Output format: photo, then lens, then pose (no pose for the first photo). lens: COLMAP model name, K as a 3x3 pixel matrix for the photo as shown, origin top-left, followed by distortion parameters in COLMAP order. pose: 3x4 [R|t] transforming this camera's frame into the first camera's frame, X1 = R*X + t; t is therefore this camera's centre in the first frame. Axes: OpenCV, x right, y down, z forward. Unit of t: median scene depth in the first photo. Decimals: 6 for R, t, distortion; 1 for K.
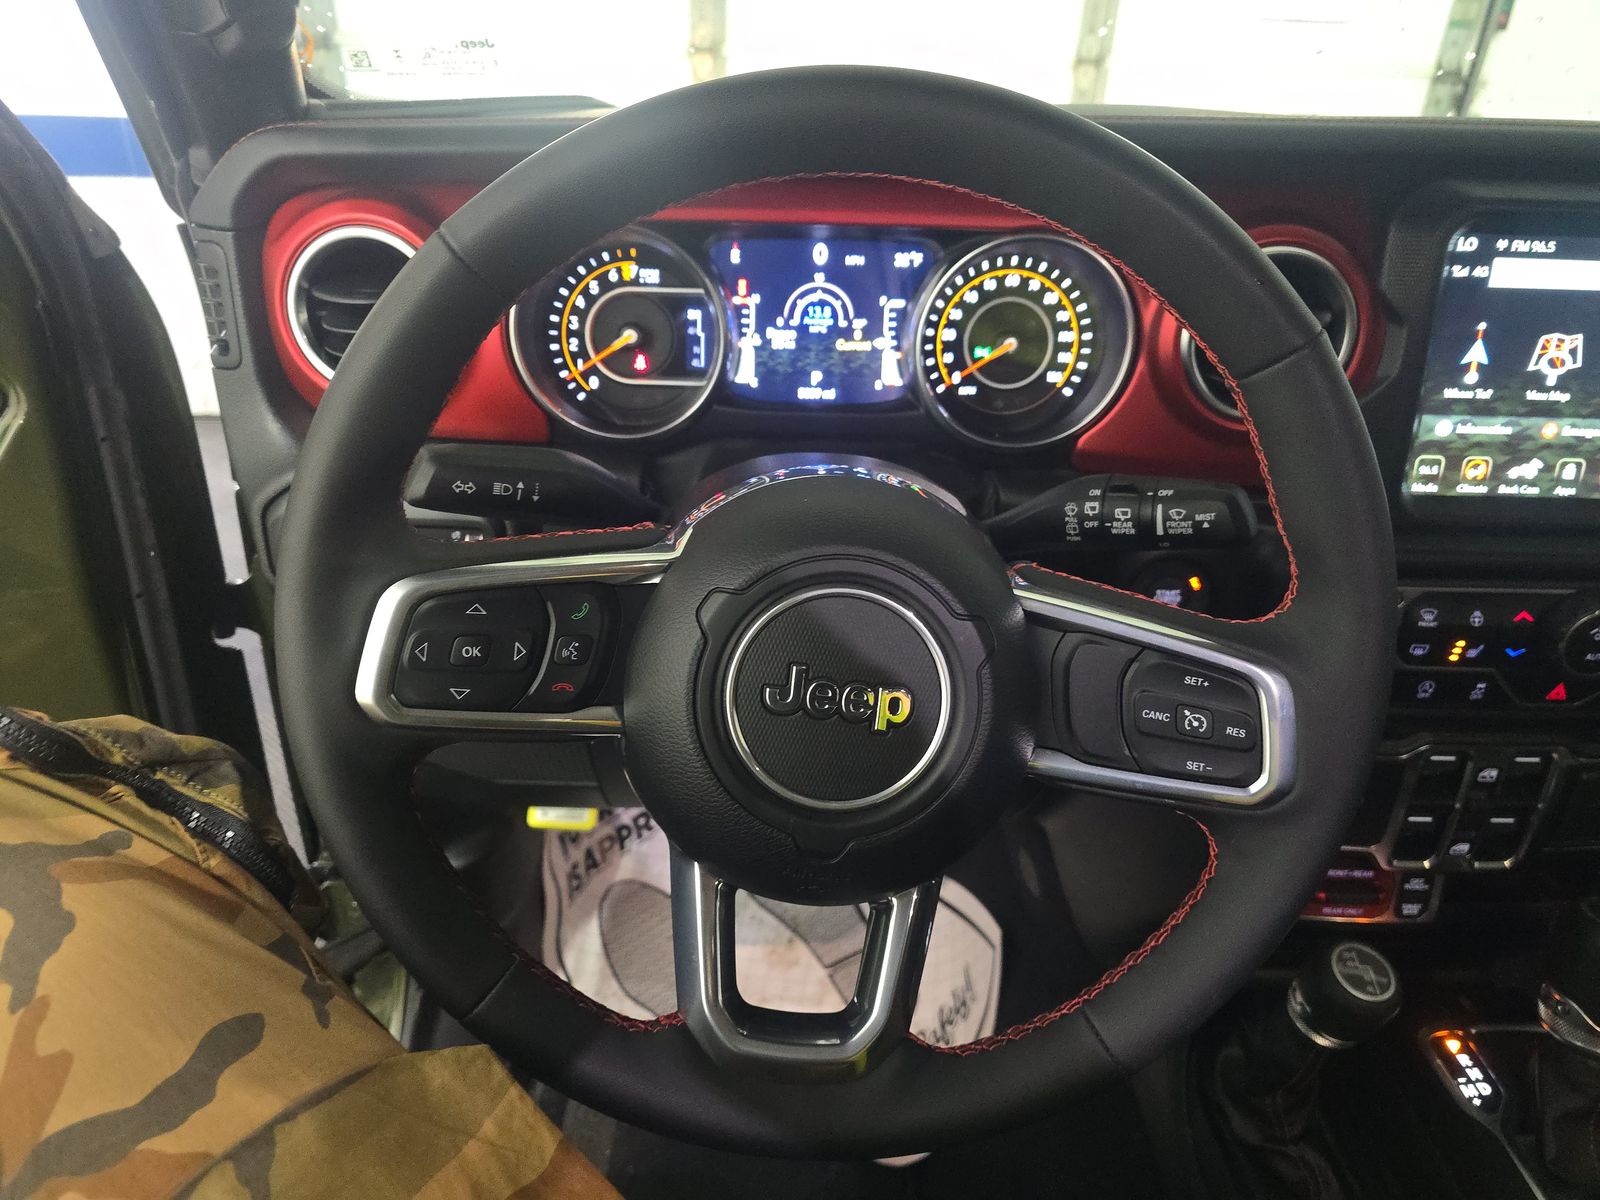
lens RADIAL K [[1076.2, 0, 786.6], [0, 1076.2, 641.9], [0, 0, 1]] dist [0.011918, -0.021786]
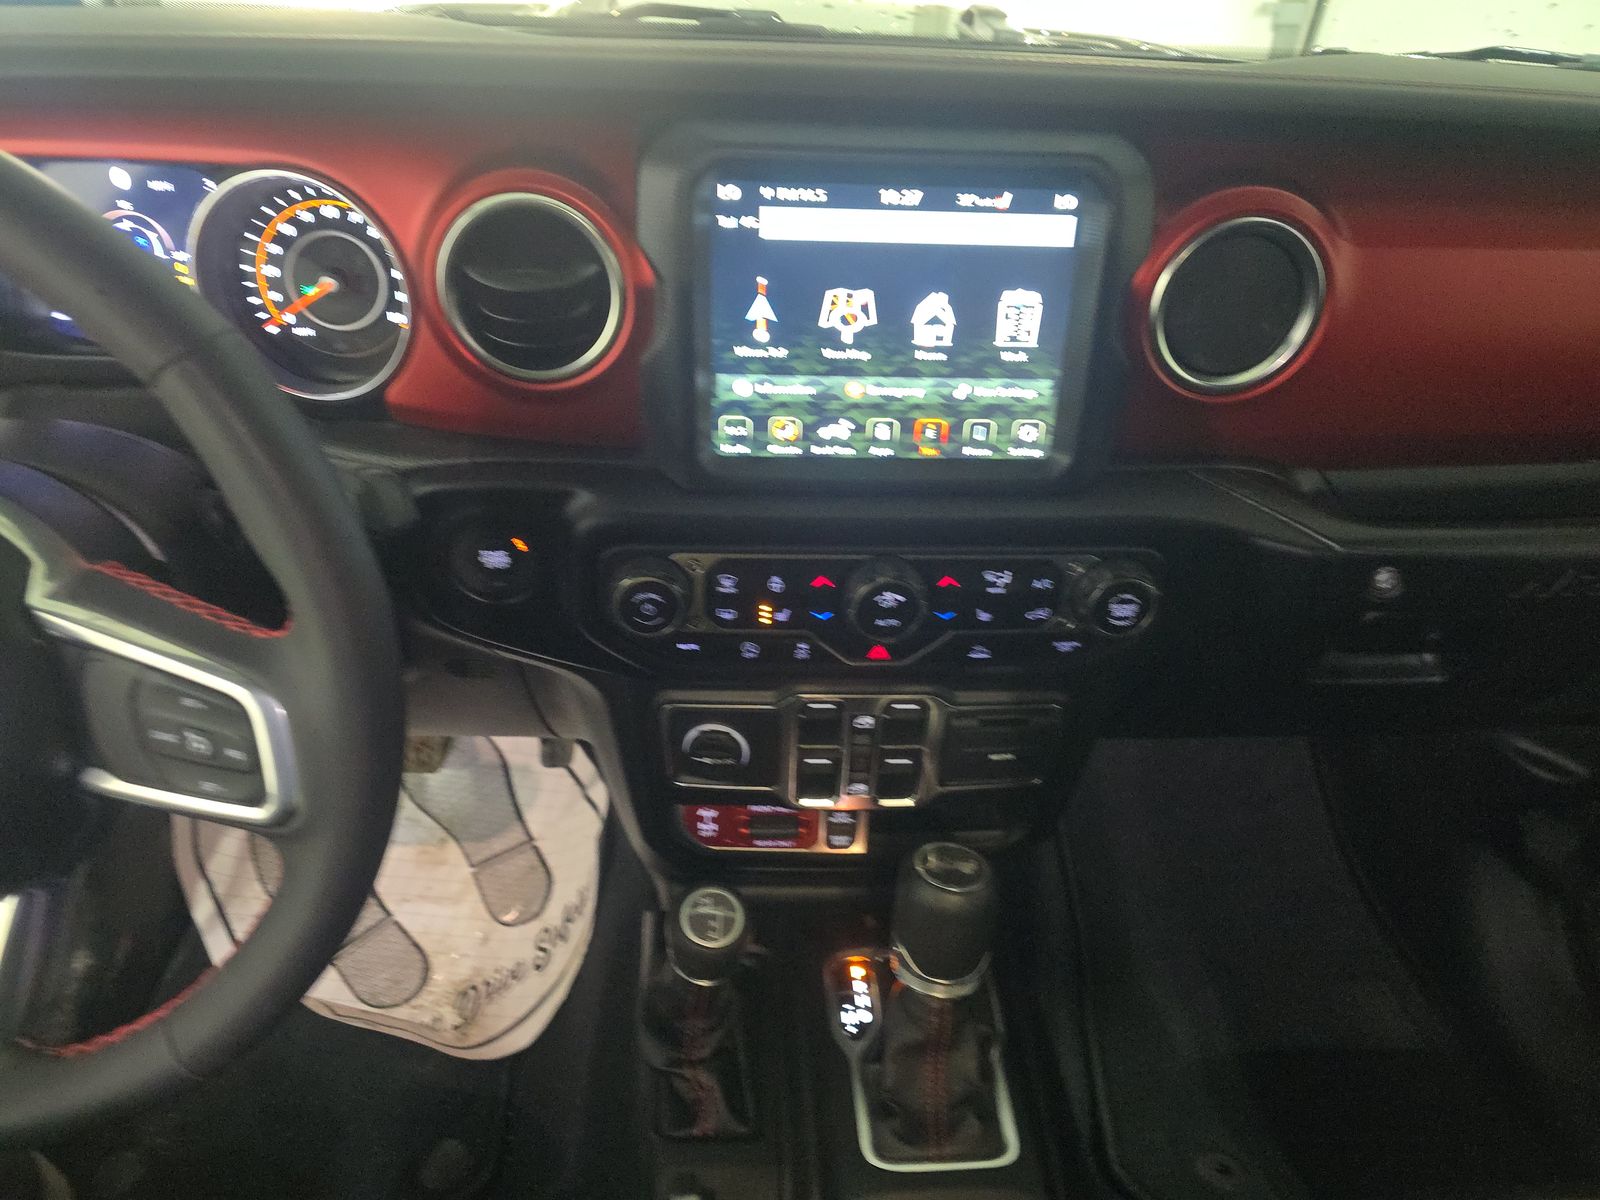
lens RADIAL K [[1076.2, 0, 830.6], [0, 1076.2, 670.8], [0, 0, 1]] dist [0.011918, -0.021786]
pose [[0.998528, -0.010684, 0.053177, 0.613950], [0.001402, 0.985164, 0.171609, -0.109778], [-0.054221, -0.171282, 0.983729, -0.001320]]
